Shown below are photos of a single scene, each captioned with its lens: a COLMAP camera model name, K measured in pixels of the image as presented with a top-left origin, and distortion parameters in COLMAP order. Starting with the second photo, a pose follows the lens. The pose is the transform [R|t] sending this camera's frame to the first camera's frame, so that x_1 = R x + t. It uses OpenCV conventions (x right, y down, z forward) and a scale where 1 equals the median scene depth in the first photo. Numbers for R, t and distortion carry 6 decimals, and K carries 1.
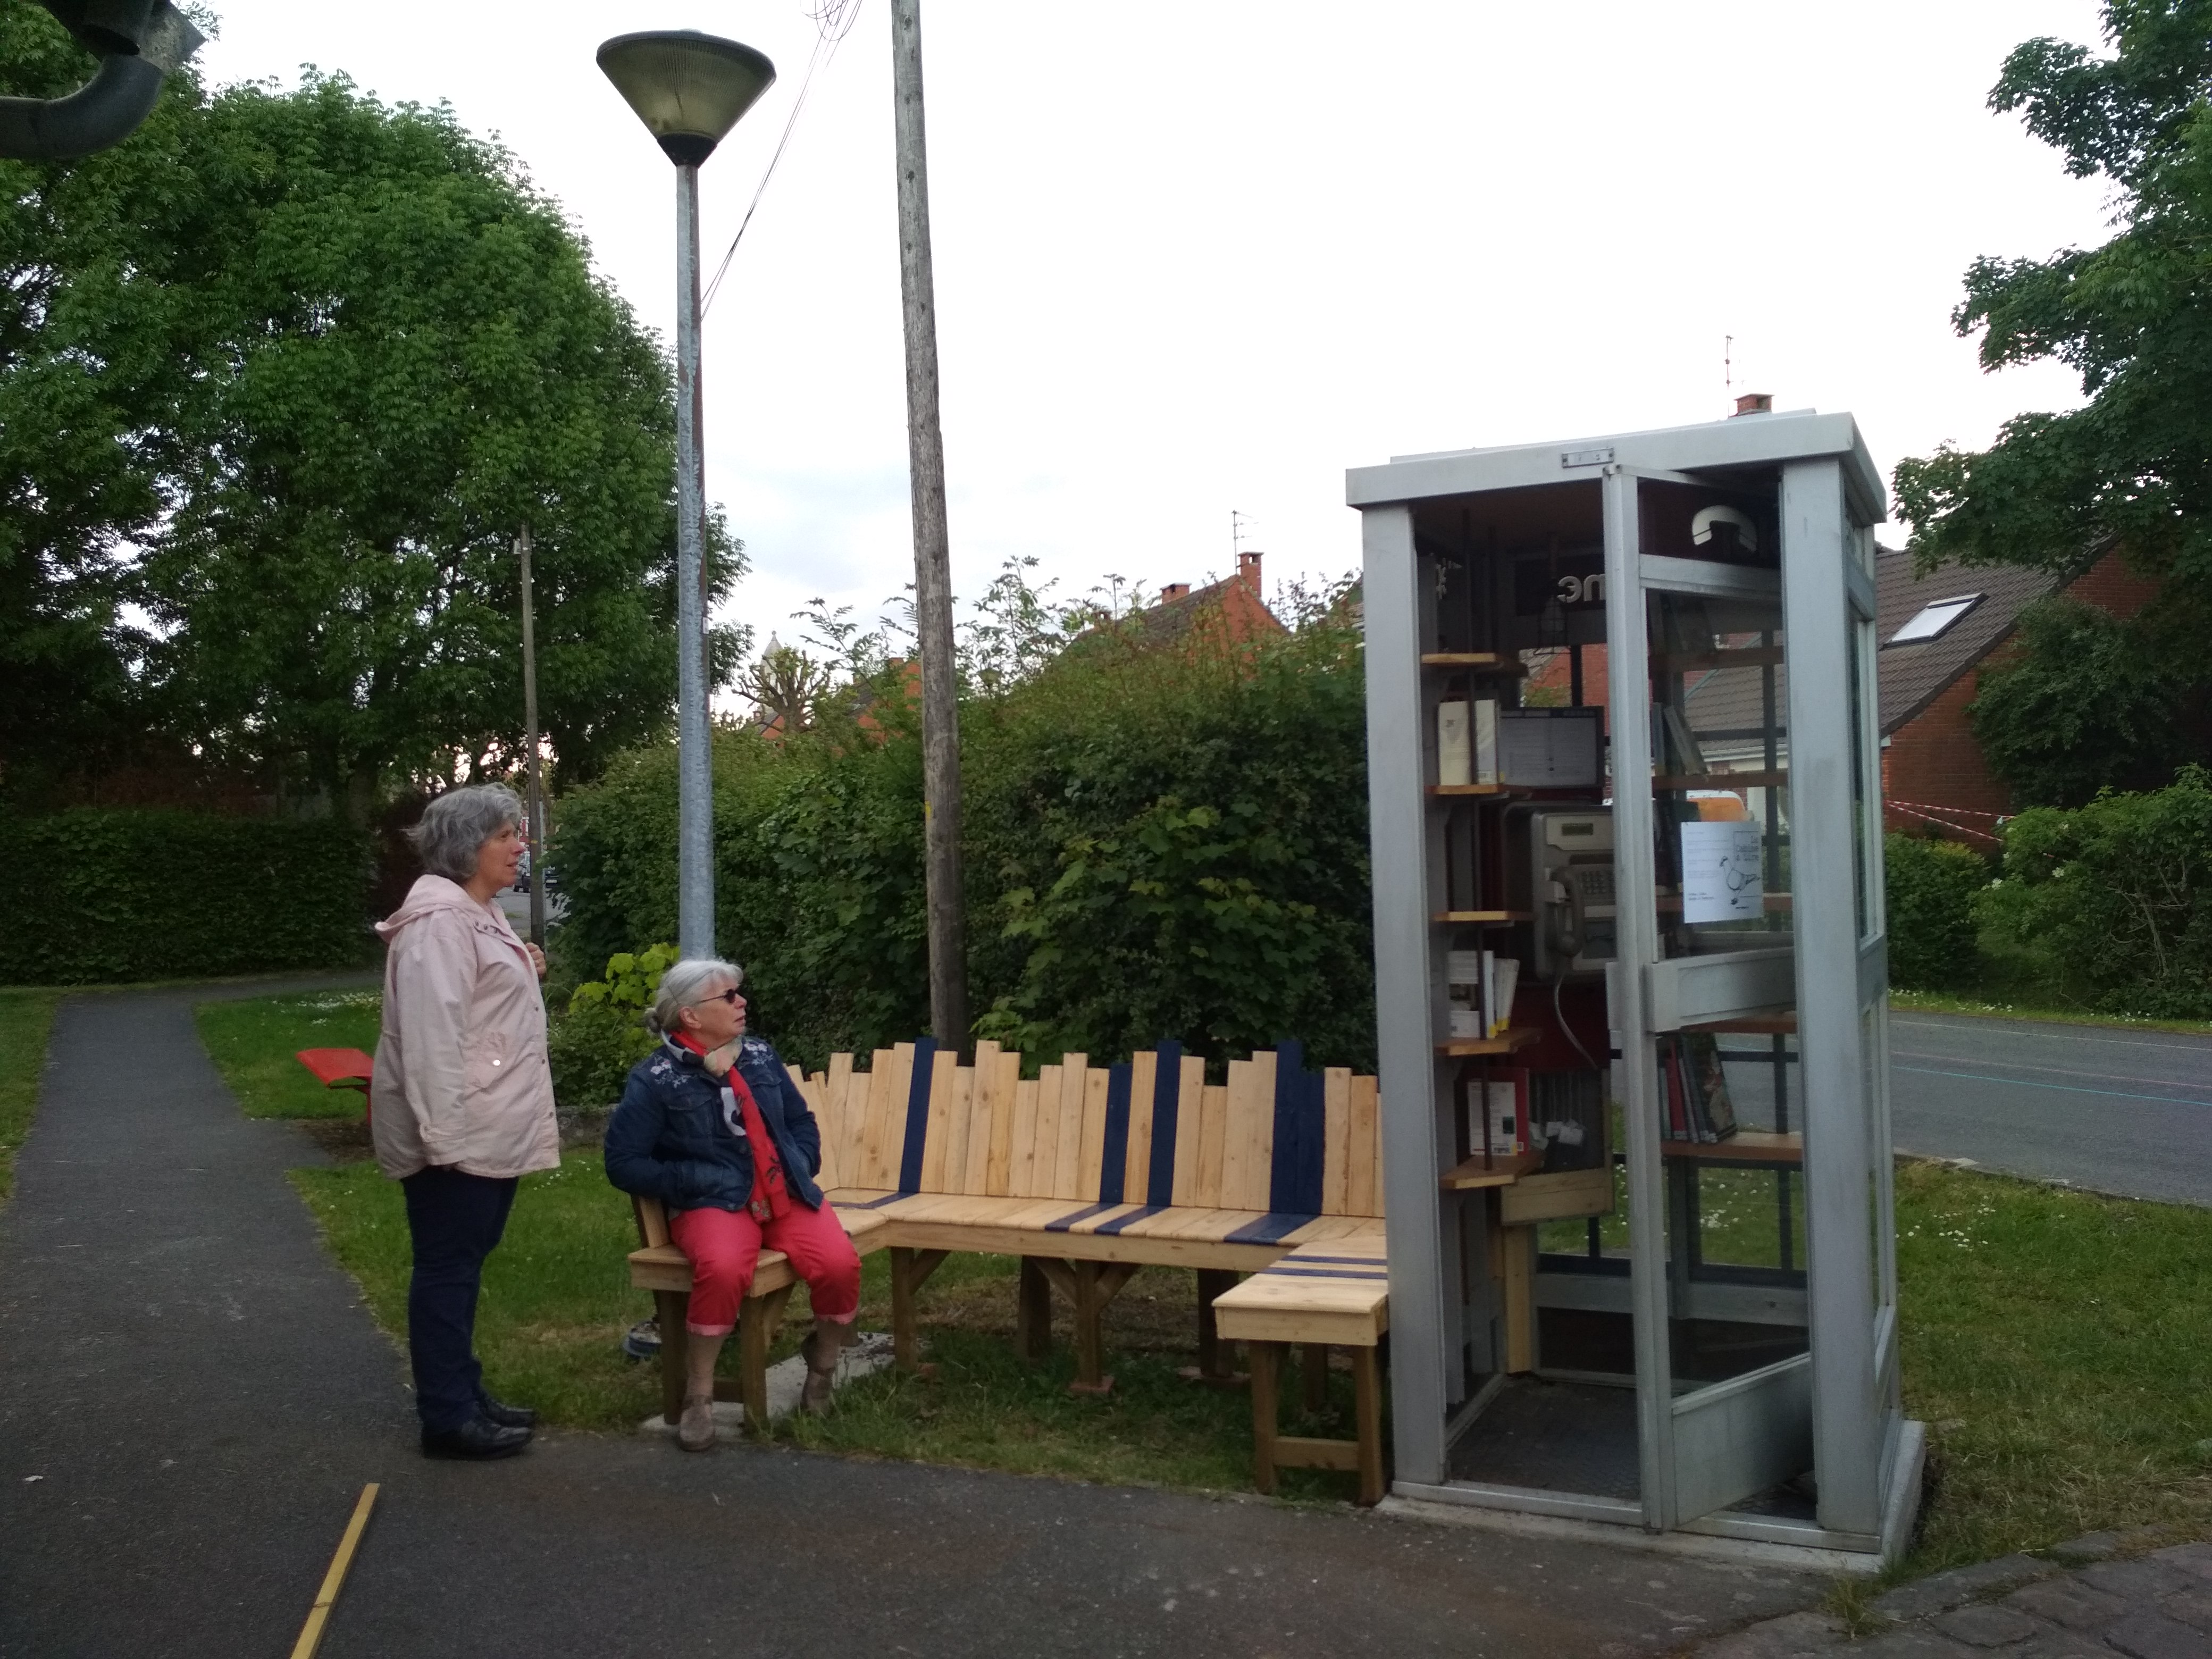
lens RADIAL K [[1902.5, 0, 1102.6], [0, 1902.5, 828.0], [0, 0, 1]] dist [-0.027454, -0.027428]
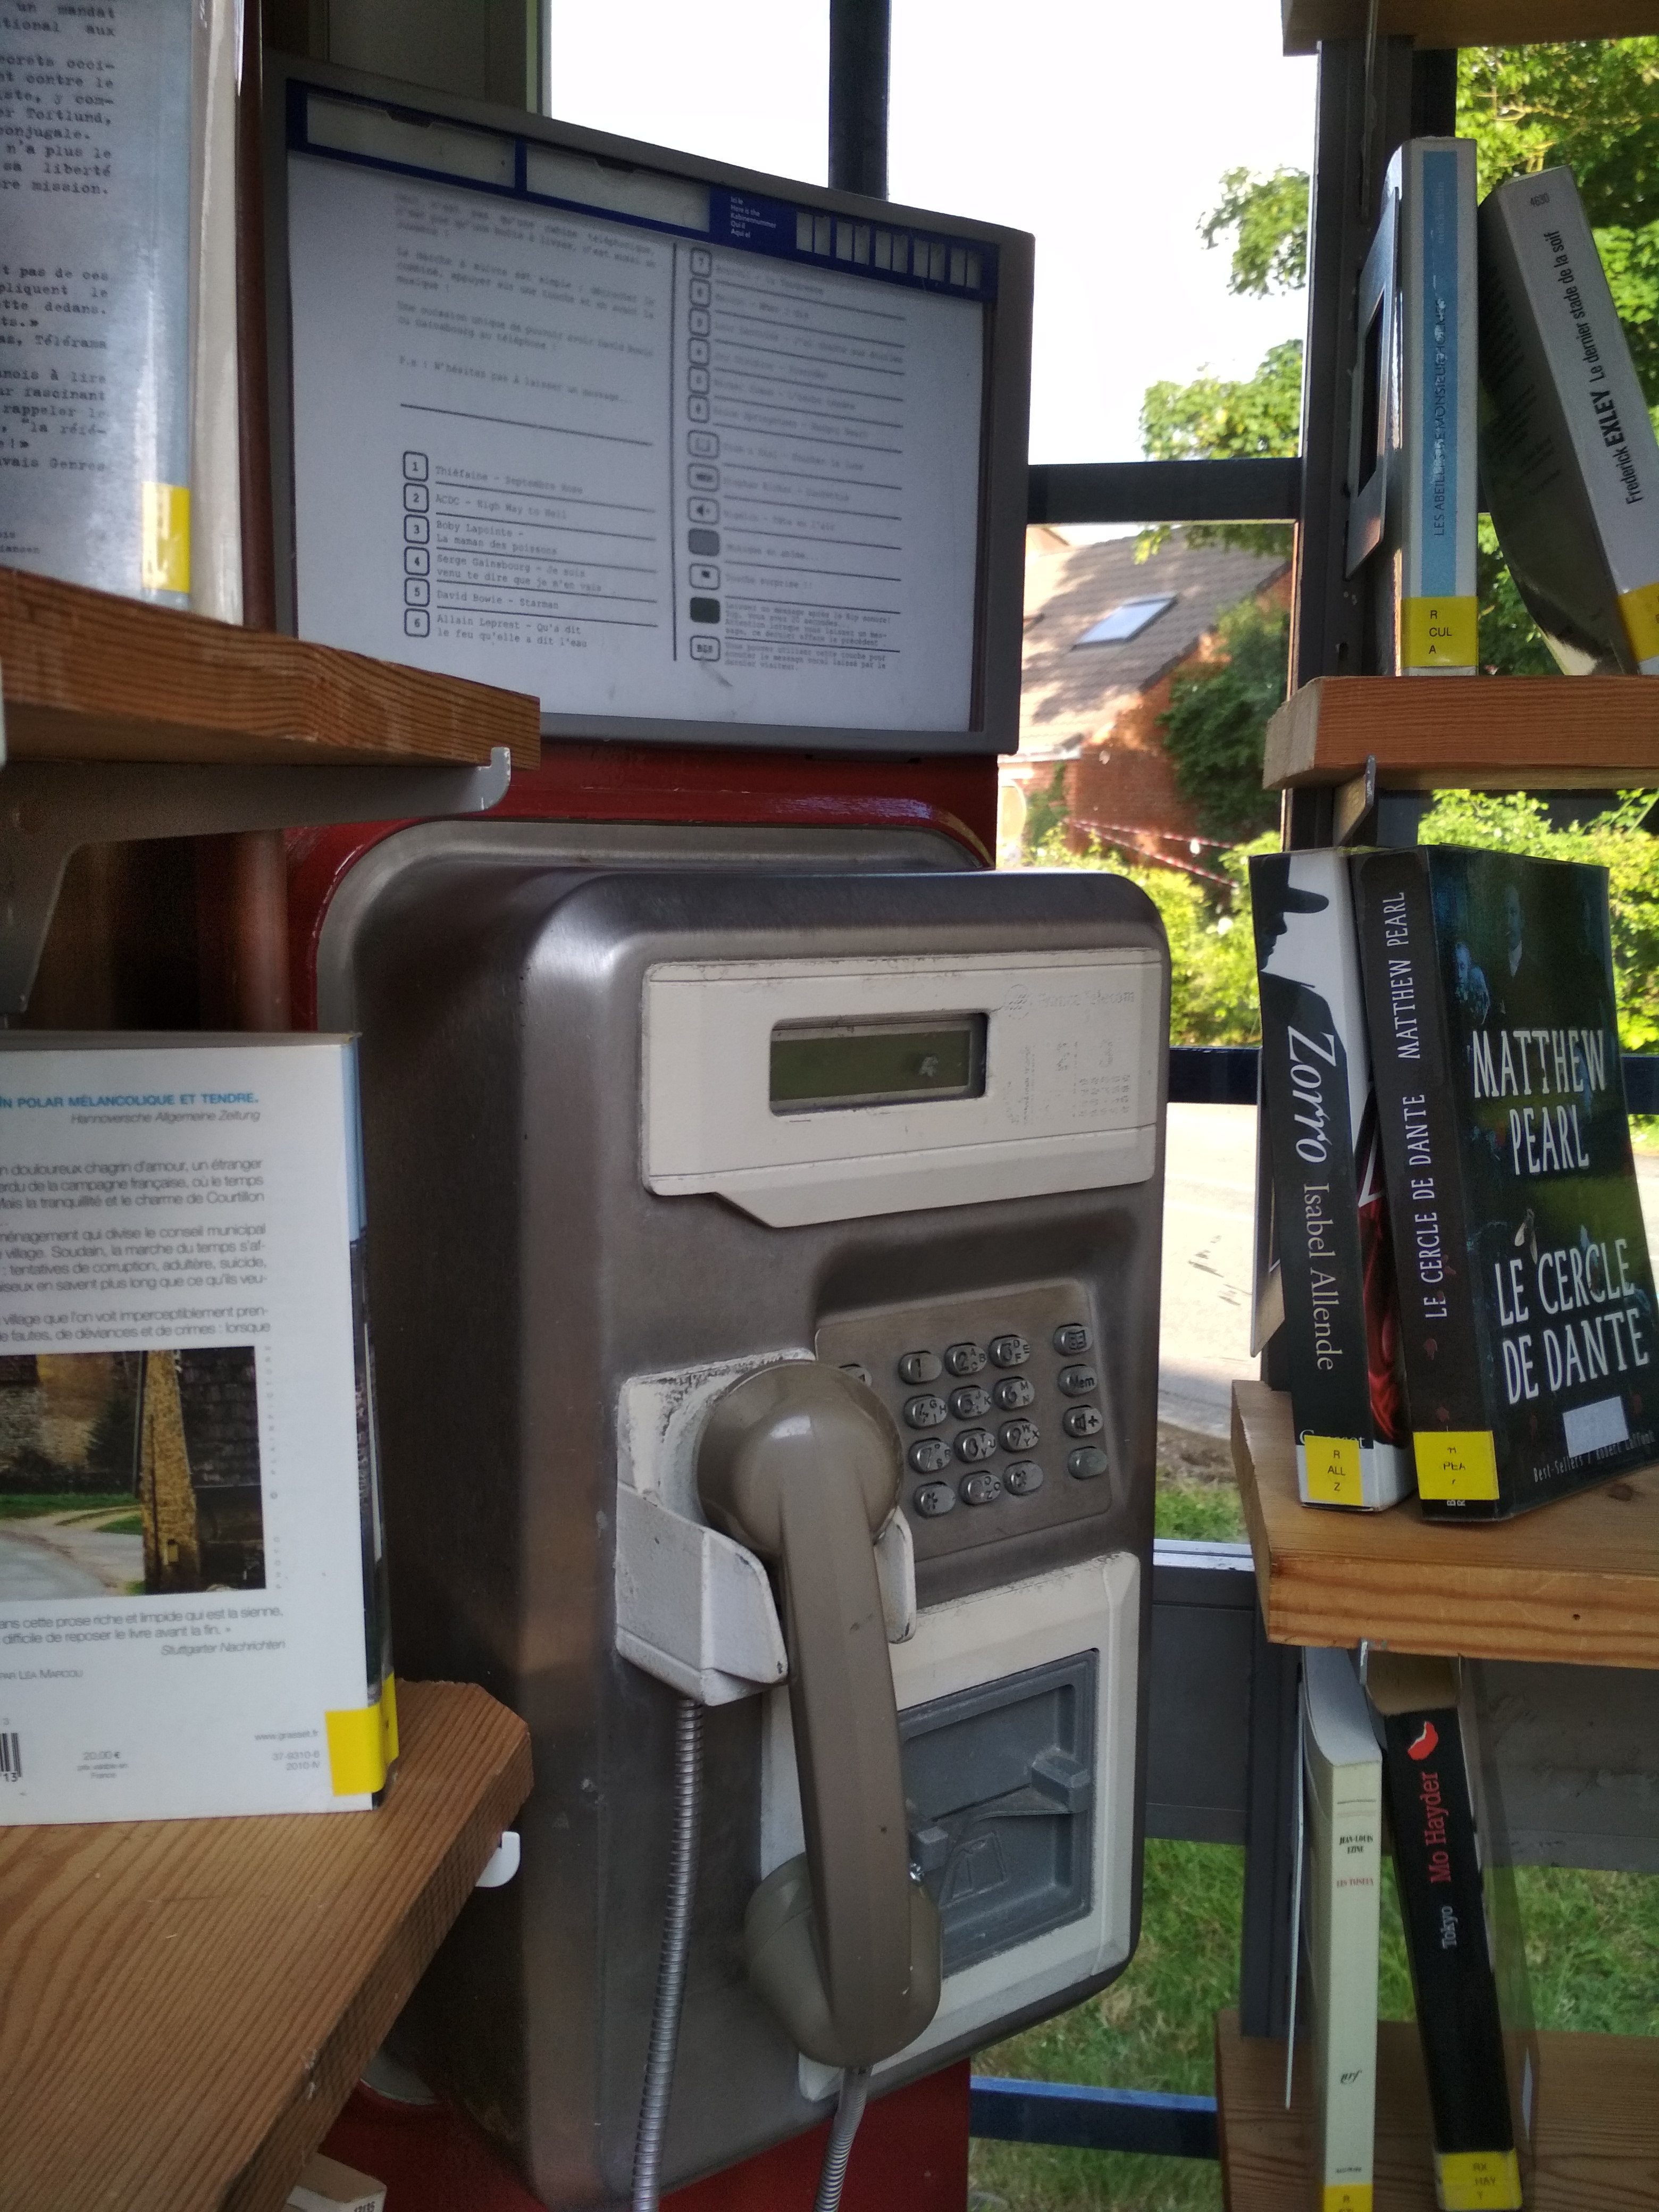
lens RADIAL K [[1902.5, 0, 826.3], [0, 1902.5, 1106.9], [0, 0, 1]] dist [-0.027454, -0.027428]
pose [[0.957756, -0.032110, 0.285784, 0.045453], [-0.007779, 0.990491, 0.137357, -0.003172], [-0.287477, -0.133778, 0.948399, 0.190898]]
